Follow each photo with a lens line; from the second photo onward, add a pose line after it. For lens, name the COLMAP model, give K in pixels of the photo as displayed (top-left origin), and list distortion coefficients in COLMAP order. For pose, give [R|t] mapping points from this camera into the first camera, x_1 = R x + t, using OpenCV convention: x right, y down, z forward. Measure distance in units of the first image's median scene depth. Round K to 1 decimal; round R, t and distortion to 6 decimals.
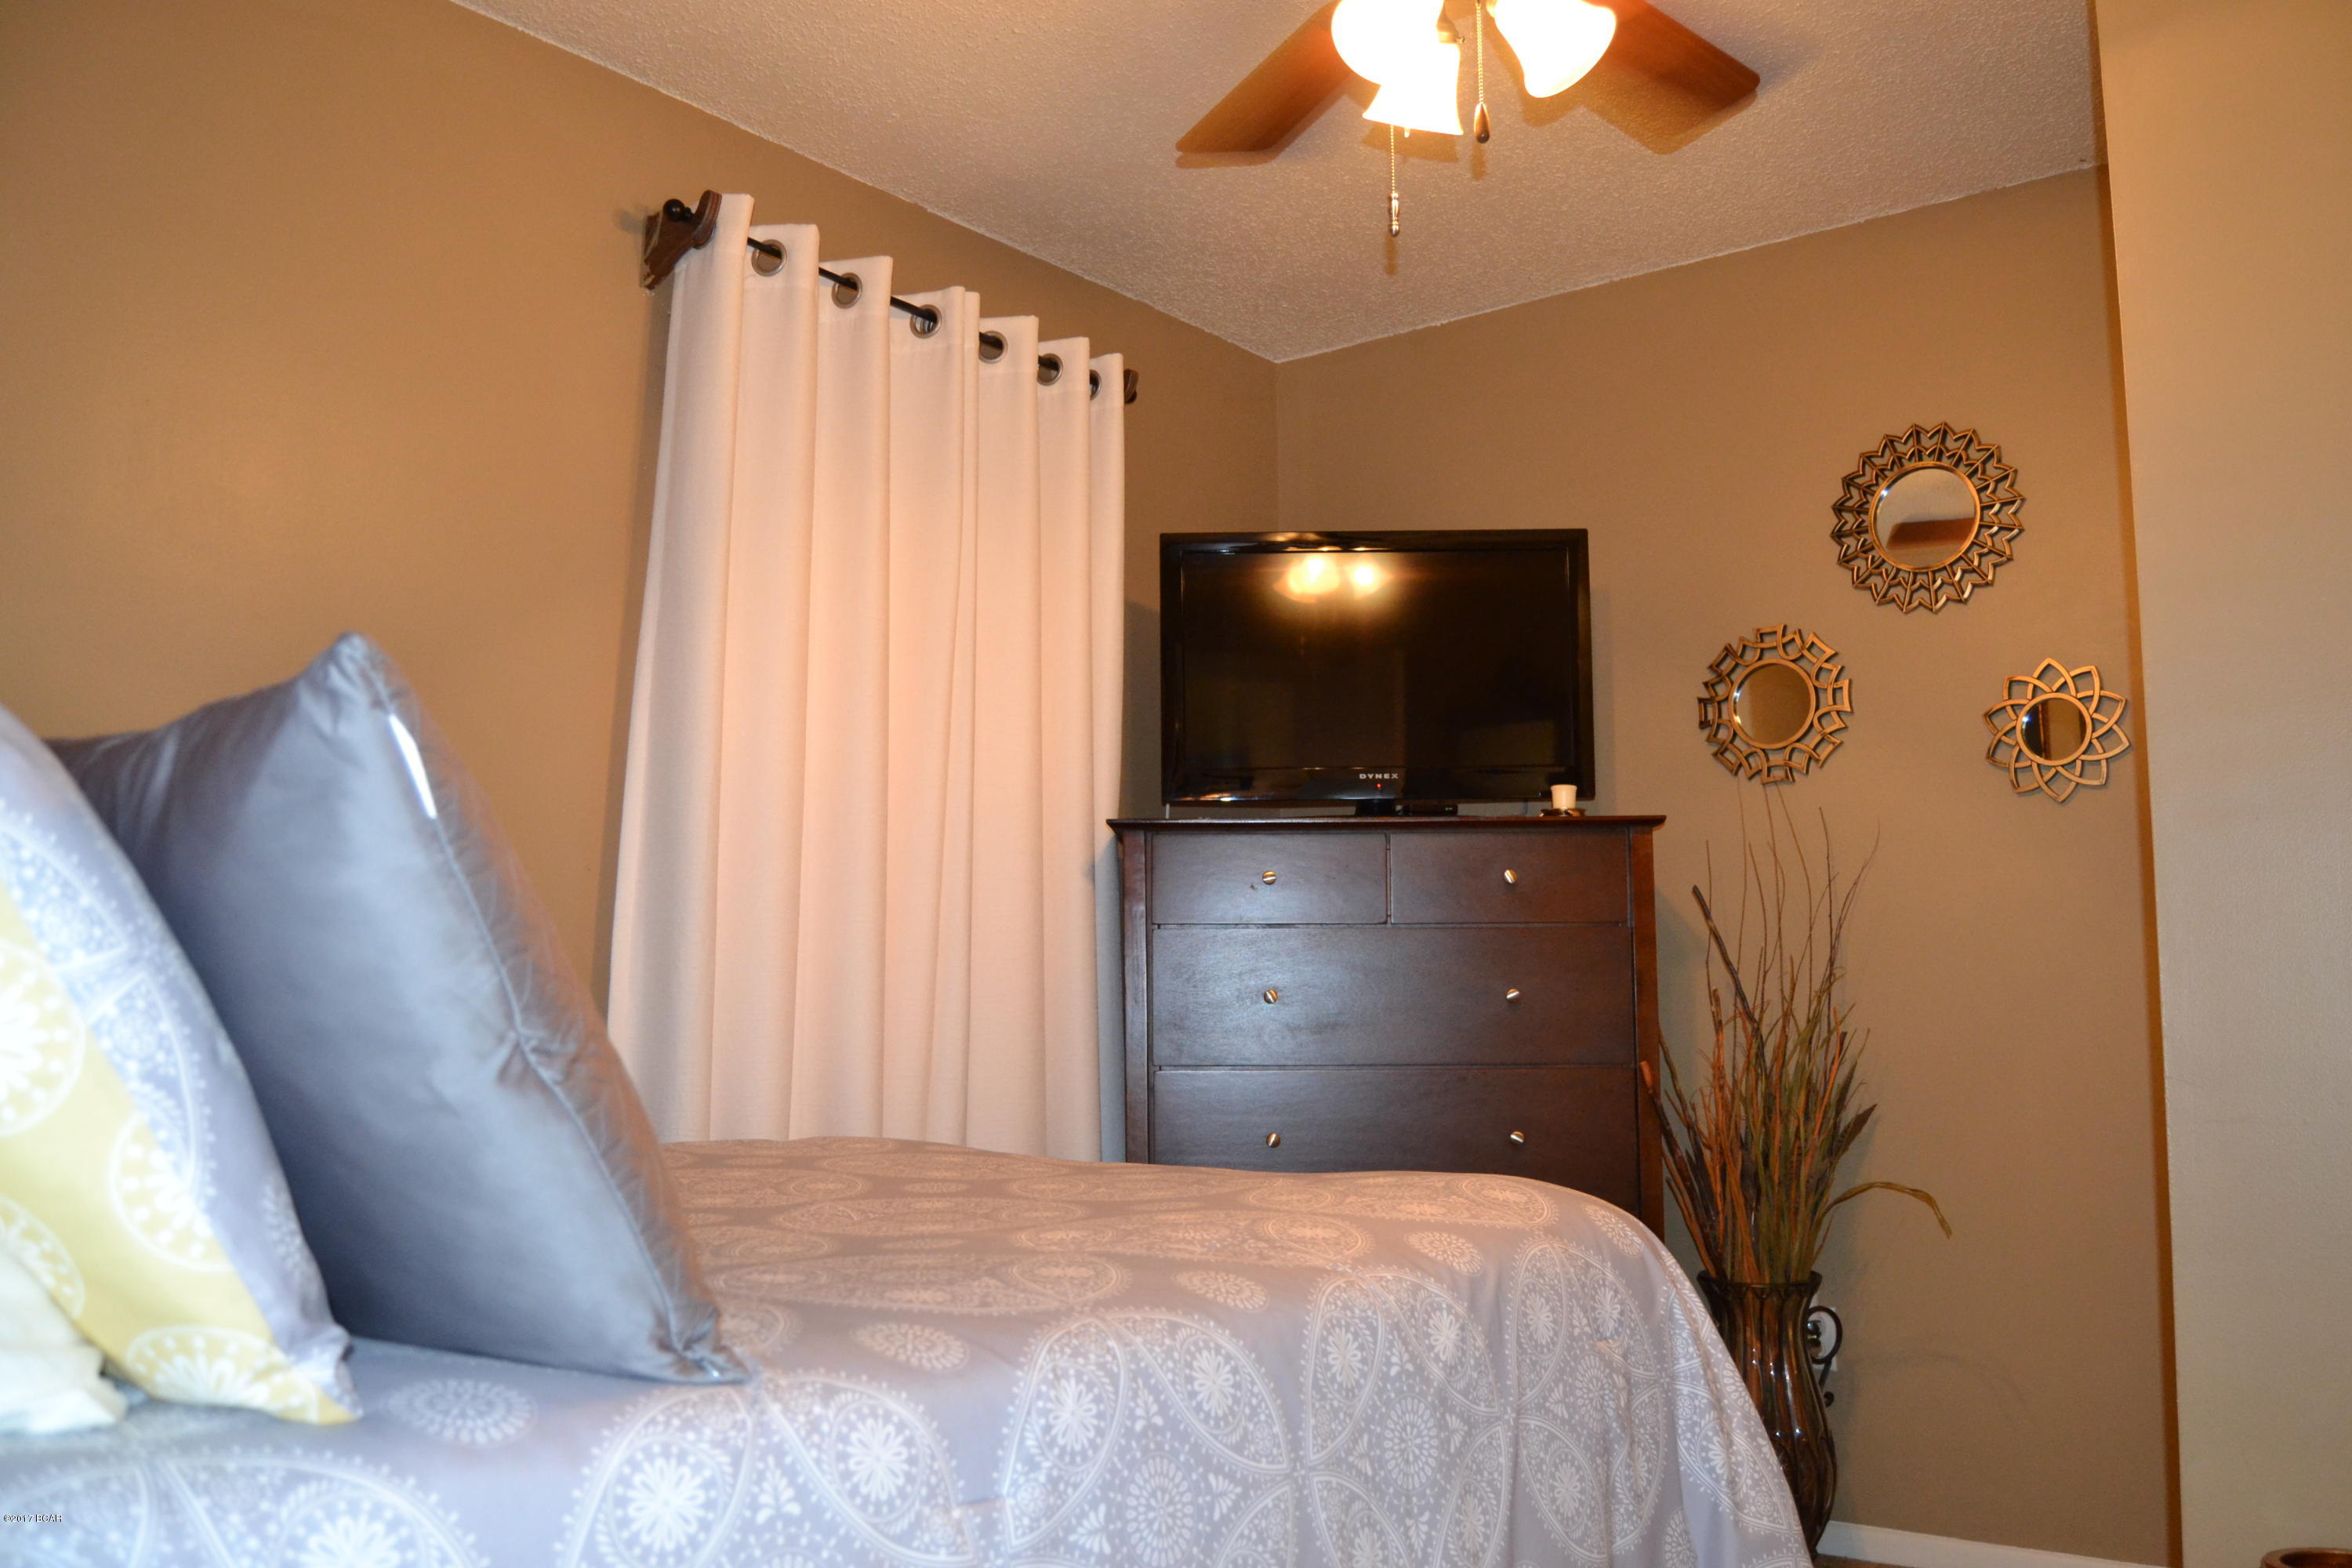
lens RADIAL K [[1970.6, 0, 1166.2], [0, 1970.6, 783.3], [0, 0, 1]] dist [-0.089156, 0.024678]
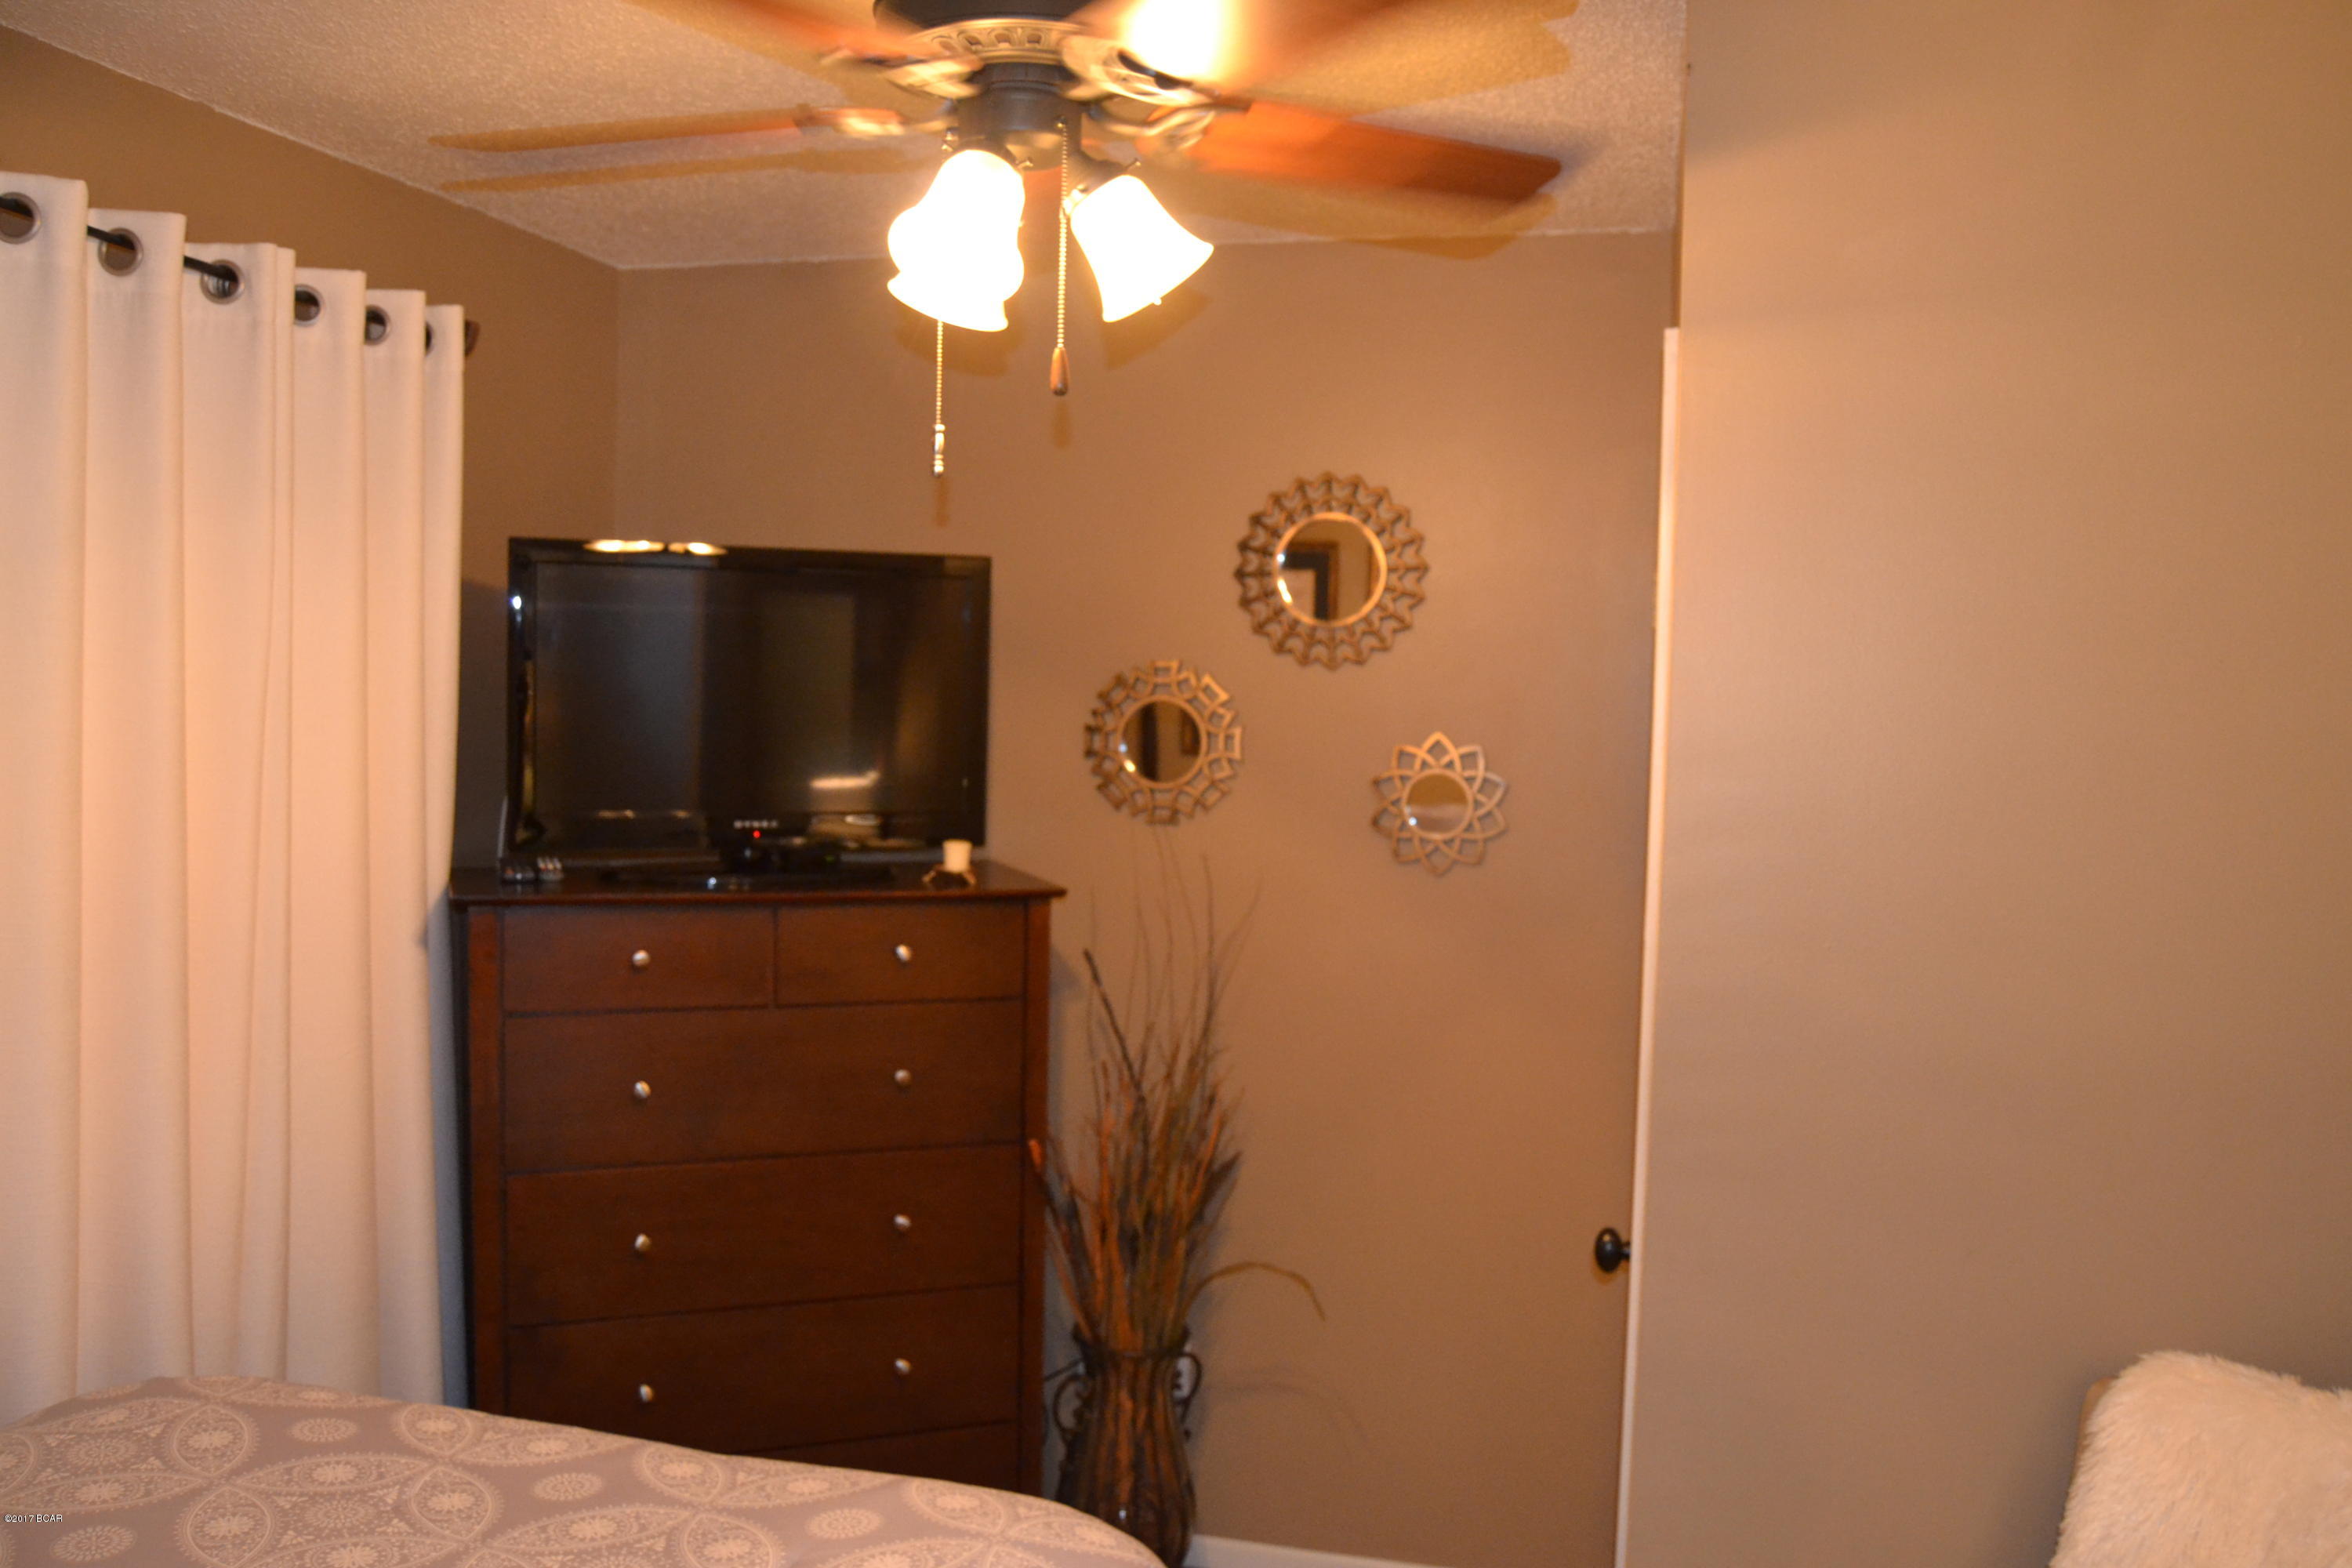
lens RADIAL K [[1970.6, 0, 1173.6], [0, 1970.6, 783.2], [0, 0, 1]] dist [-0.089156, 0.024678]
pose [[0.916987, 0.002541, 0.398909, -0.079168], [-0.072257, 0.984496, 0.159830, -0.186567], [-0.392318, -0.175386, 0.902954, 0.114851]]
